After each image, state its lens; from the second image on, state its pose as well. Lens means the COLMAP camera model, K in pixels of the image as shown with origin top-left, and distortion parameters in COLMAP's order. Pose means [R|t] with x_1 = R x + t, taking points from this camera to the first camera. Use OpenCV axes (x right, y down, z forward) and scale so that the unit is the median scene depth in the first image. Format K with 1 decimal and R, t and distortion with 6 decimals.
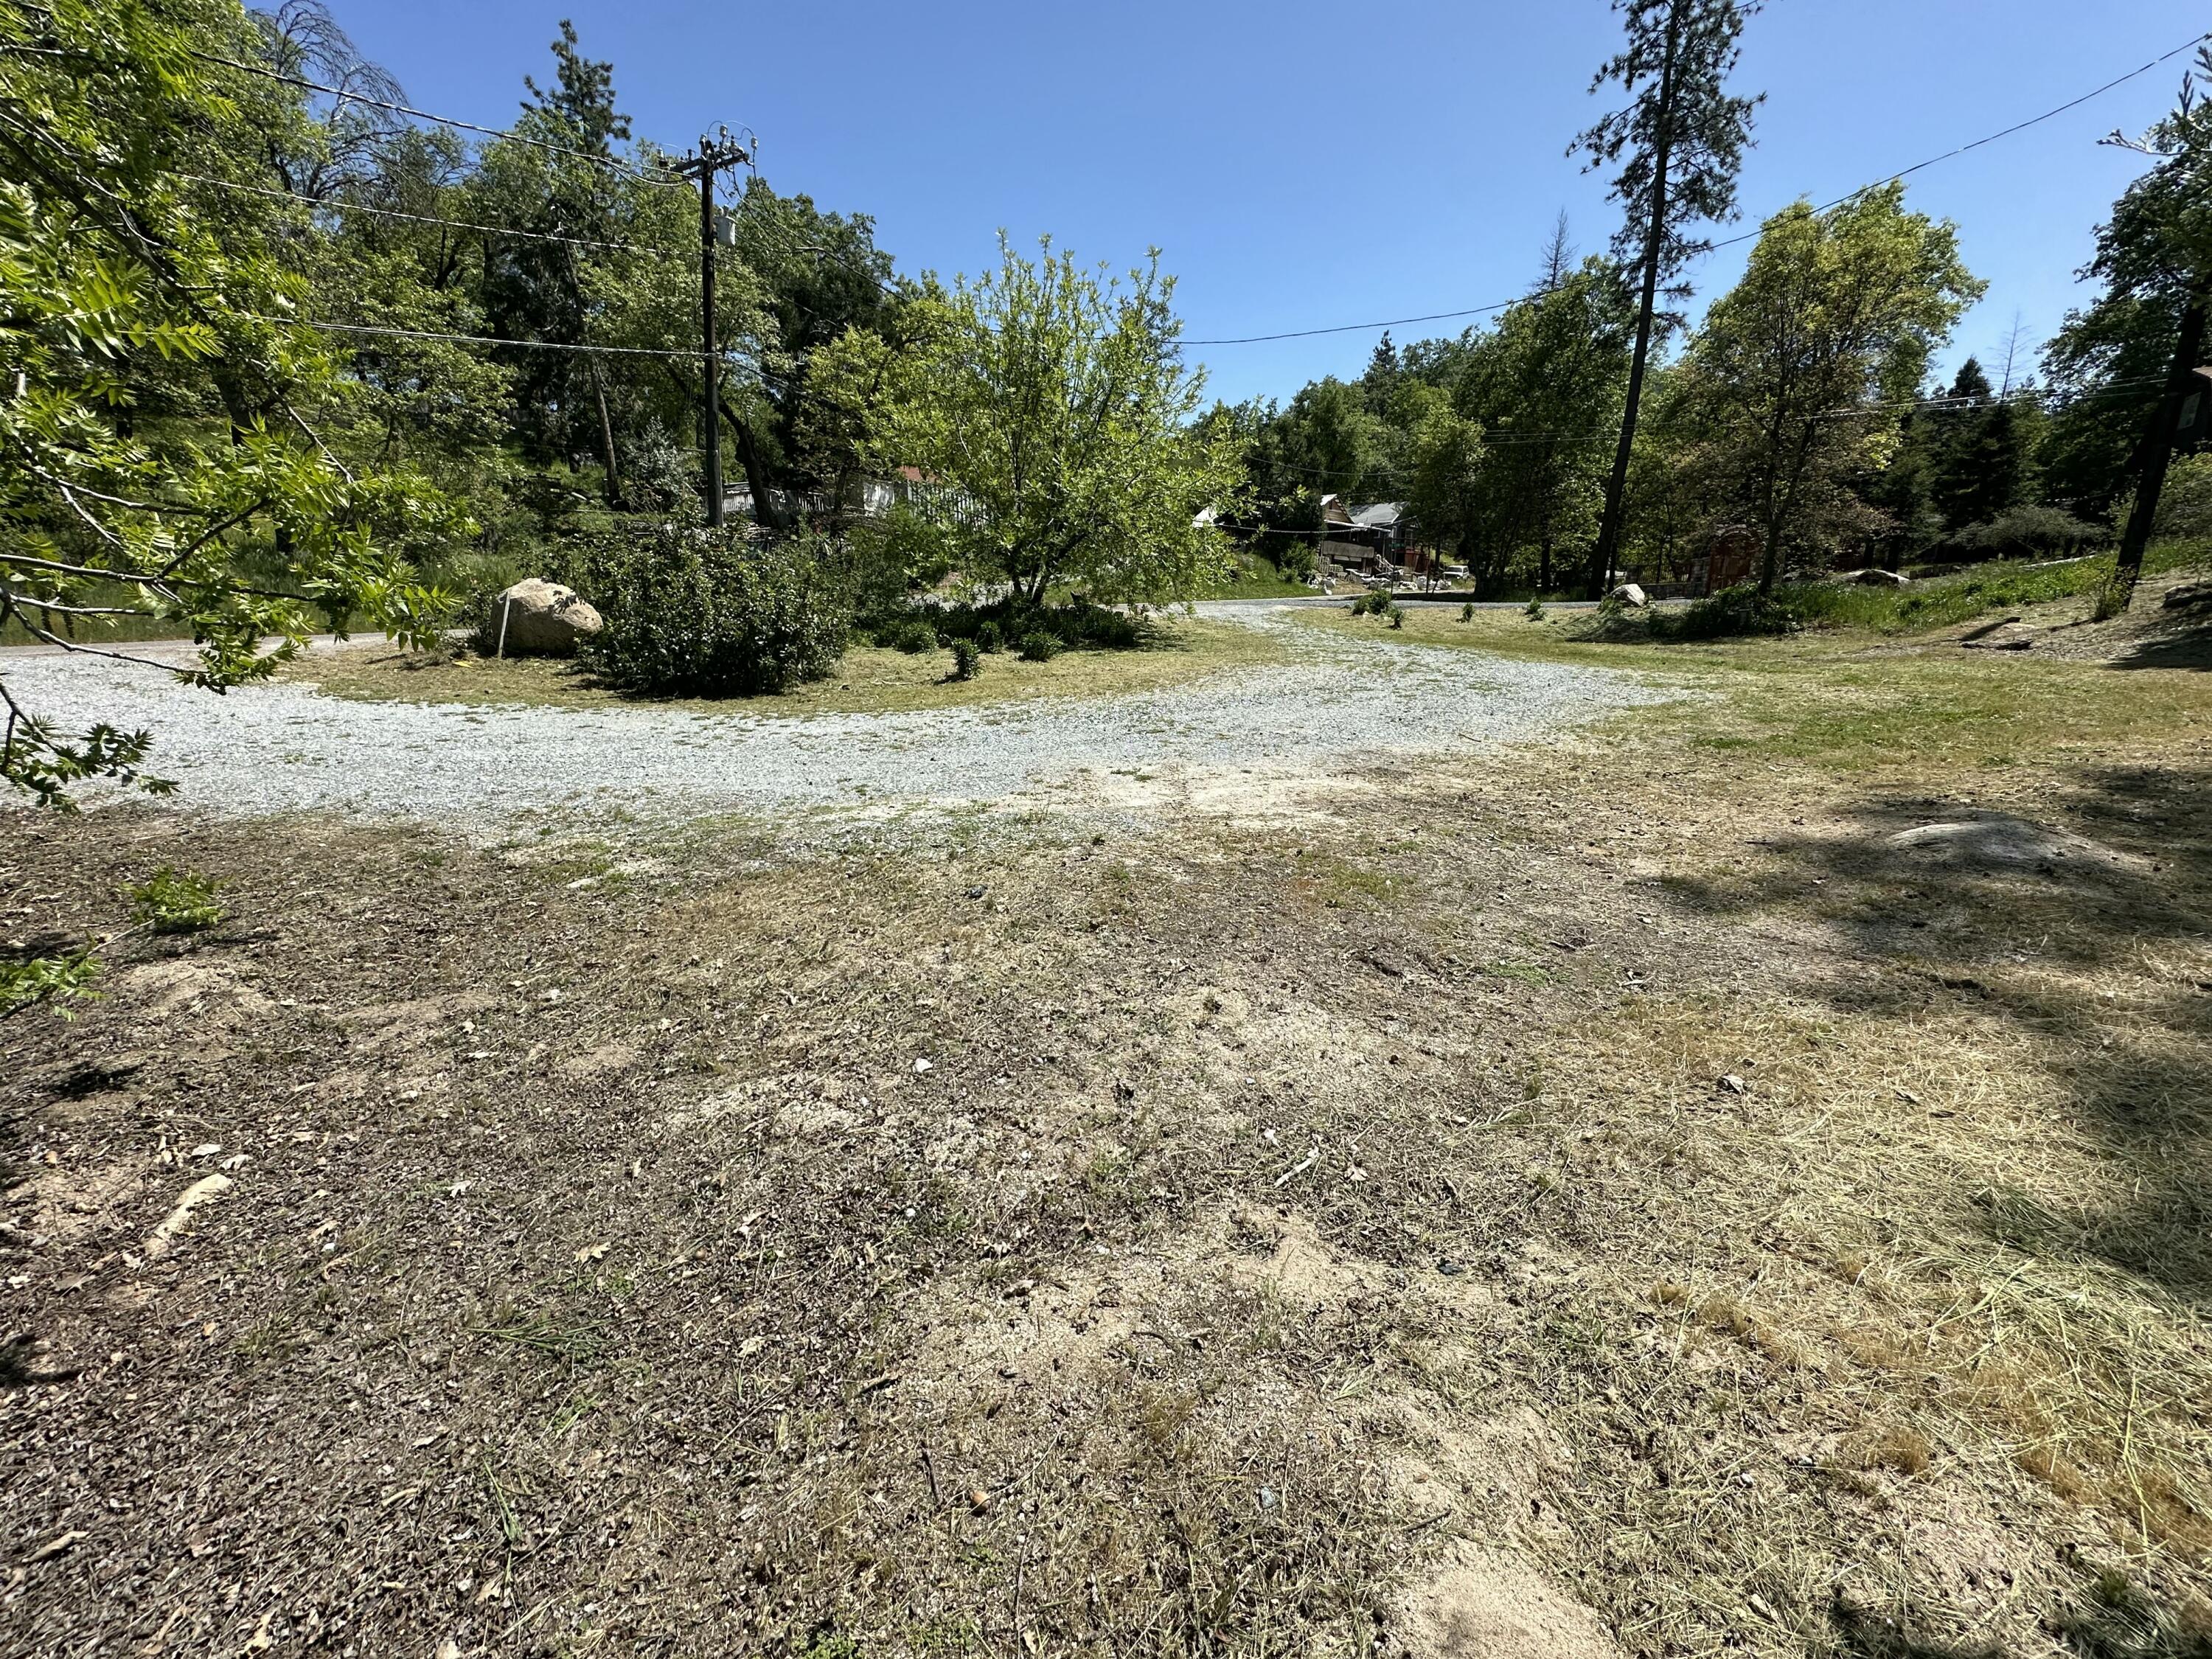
lens RADIAL K [[881.4, 0, 1103.8], [0, 881.4, 827.8], [0, 0, 1]] dist [-0.000681, 0.000081]
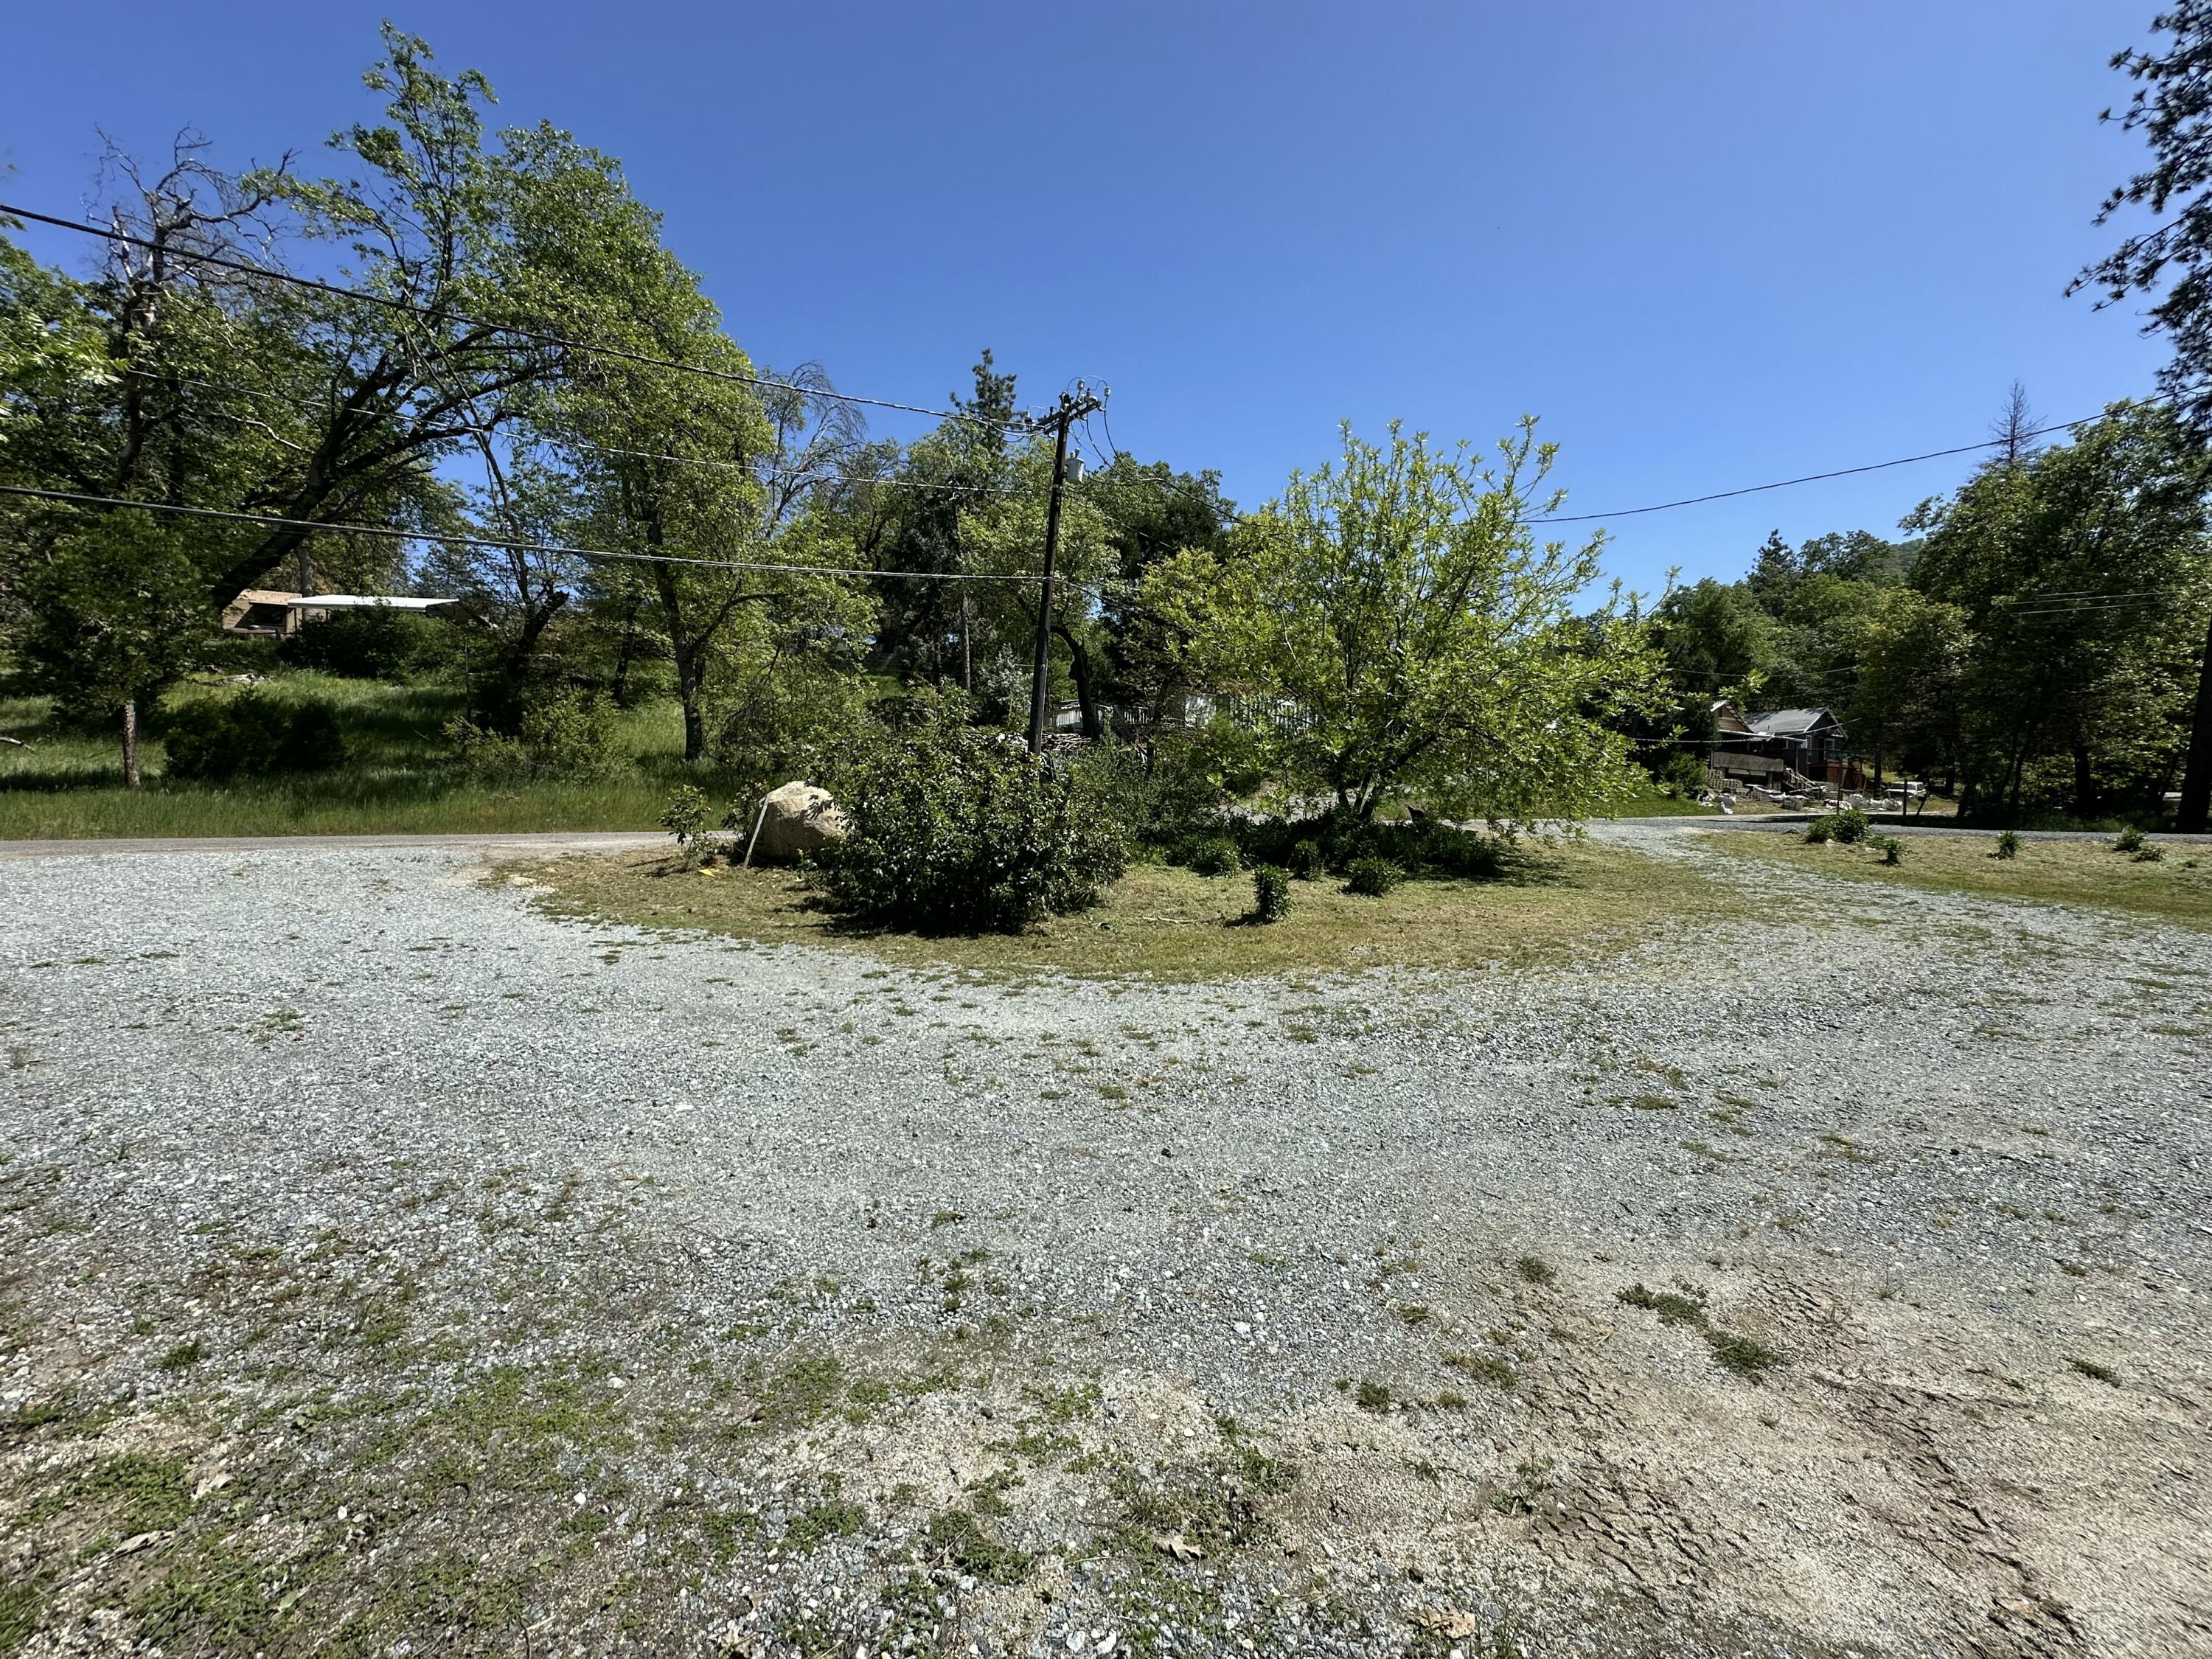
lens RADIAL K [[881.4, 0, 1103.8], [0, 881.4, 827.8], [0, 0, 1]] dist [-0.000681, 0.000081]
pose [[0.938225, 0.027806, -0.344908, -0.018731], [-0.106414, 0.971647, -0.211136, -0.039648], [0.329258, 0.234796, 0.914582, 0.143588]]
